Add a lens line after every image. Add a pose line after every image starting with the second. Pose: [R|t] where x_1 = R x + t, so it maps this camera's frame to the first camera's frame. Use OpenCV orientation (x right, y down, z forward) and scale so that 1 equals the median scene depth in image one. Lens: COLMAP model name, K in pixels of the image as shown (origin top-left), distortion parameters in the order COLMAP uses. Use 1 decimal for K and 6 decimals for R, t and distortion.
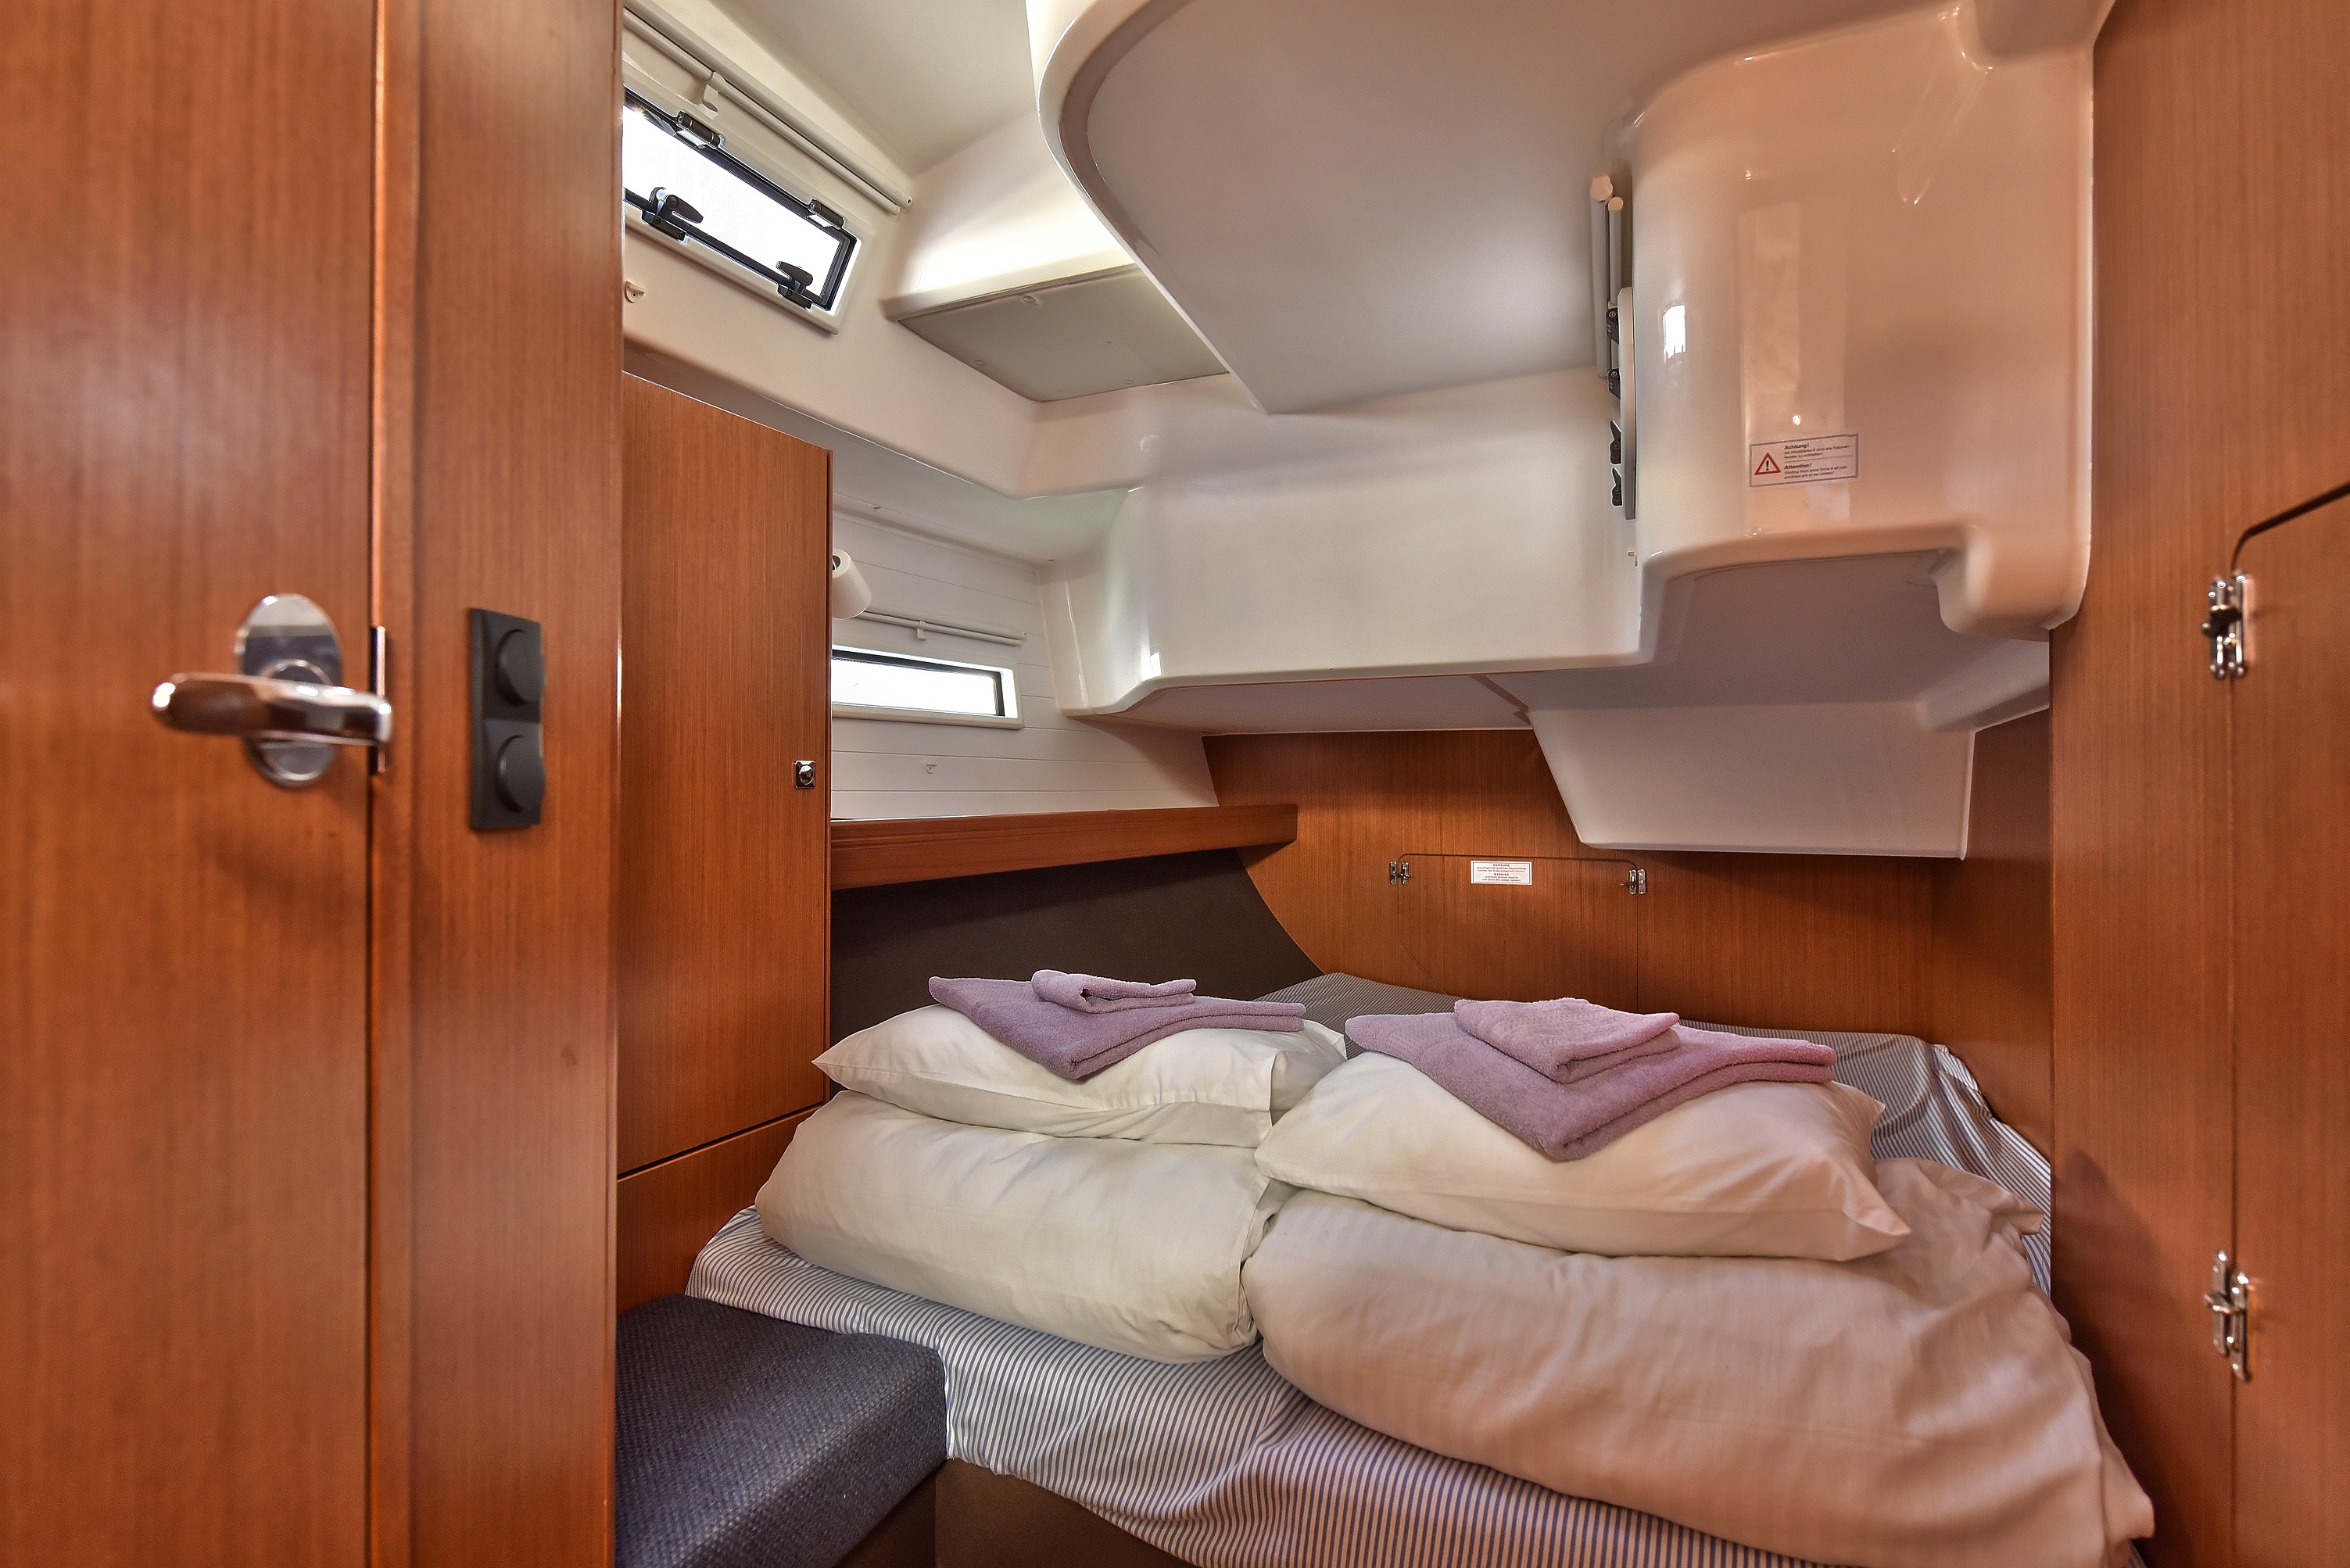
lens RADIAL K [[1151.5, 0, 1169.6], [0, 1151.5, 779.6], [0, 0, 1]] dist [0.000076, -0.000209]
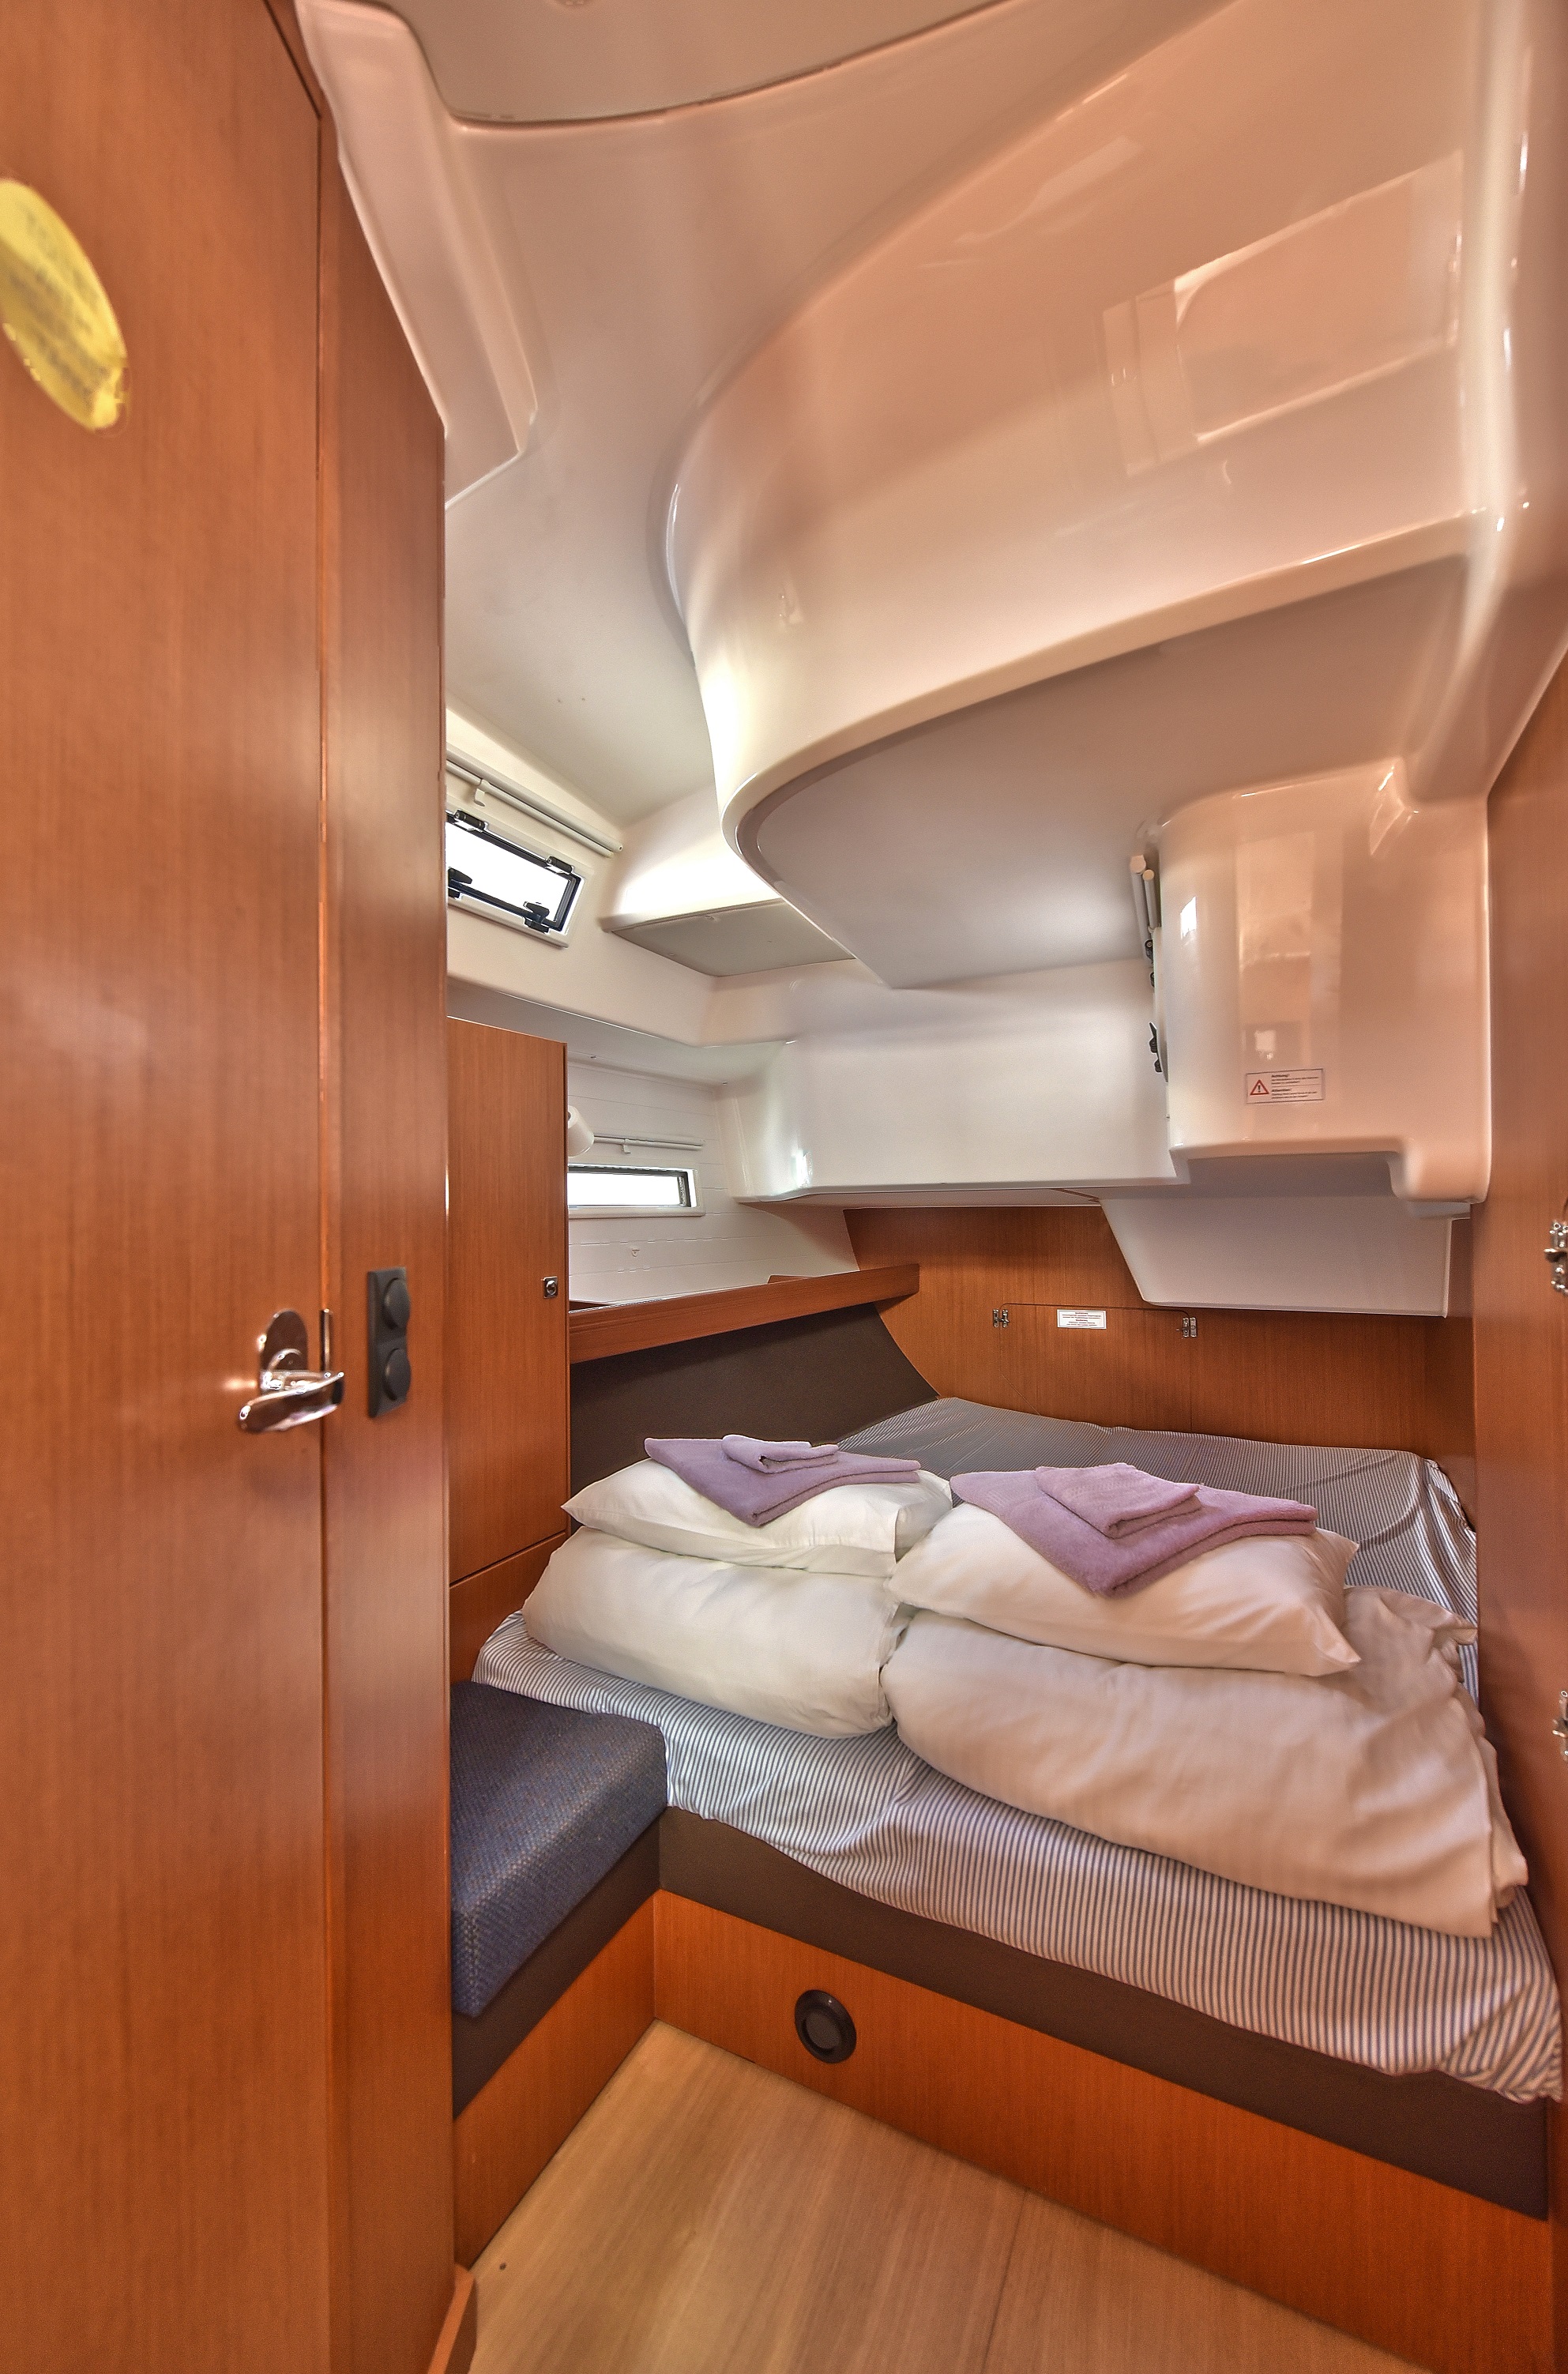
lens RADIAL K [[937.7, 0, 788.0], [0, 937.7, 1211.8], [0, 0, 1]] dist [-0.000002, -0.000022]
pose [[0.999500, -0.012348, -0.029105, -0.008013], [0.012288, 0.999922, -0.002231, -0.114399], [0.029130, 0.001872, 0.999574, -0.115294]]
